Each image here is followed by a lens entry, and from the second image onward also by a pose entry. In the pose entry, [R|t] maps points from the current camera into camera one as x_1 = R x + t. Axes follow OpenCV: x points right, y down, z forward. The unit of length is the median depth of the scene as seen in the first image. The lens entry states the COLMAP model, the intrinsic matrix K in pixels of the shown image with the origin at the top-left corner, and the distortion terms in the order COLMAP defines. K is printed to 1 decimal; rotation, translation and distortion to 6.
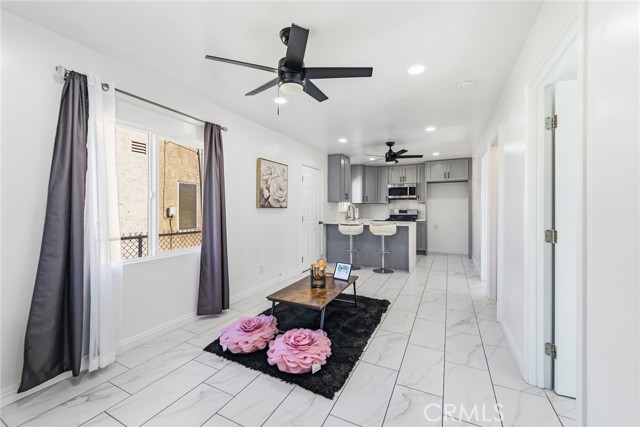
lens RADIAL K [[263.5, 0, 317.2], [0, 263.5, 210.0], [0, 0, 1]] dist [0.000650, -0.000036]
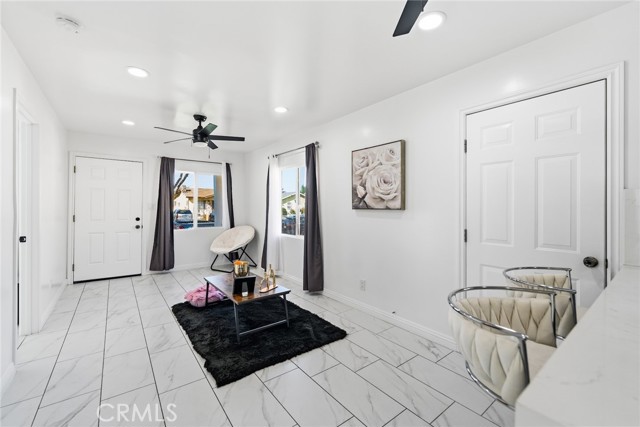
lens RADIAL K [[266.7, 0, 320.7], [0, 266.7, 208.0], [0, 0, 1]] dist [-0.001976, -0.000005]
pose [[-0.436644, 0.000555, -0.899634, 0.535922], [-0.008977, 0.999947, 0.004973, -0.013862], [0.899590, 0.010247, -0.436616, 1.129760]]
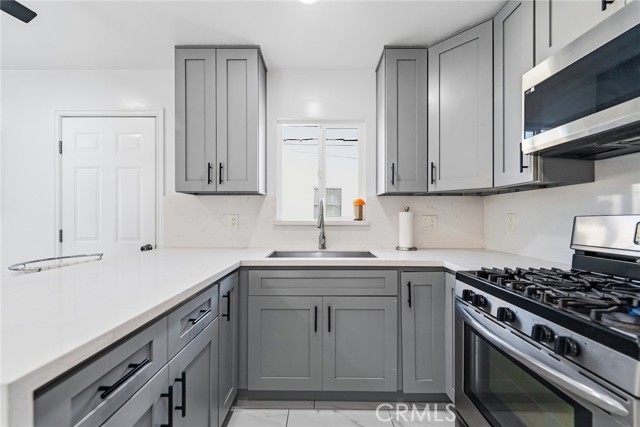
lens RADIAL K [[261.3, 0, 316.3], [0, 261.3, 215.5], [0, 0, 1]] dist [-0.001563, -0.000267]
pose [[0.443095, -0.002715, -0.896470, 0.629502], [-0.009388, 0.999927, -0.007668, -0.000778], [0.896425, 0.011813, 0.443037, 1.384712]]
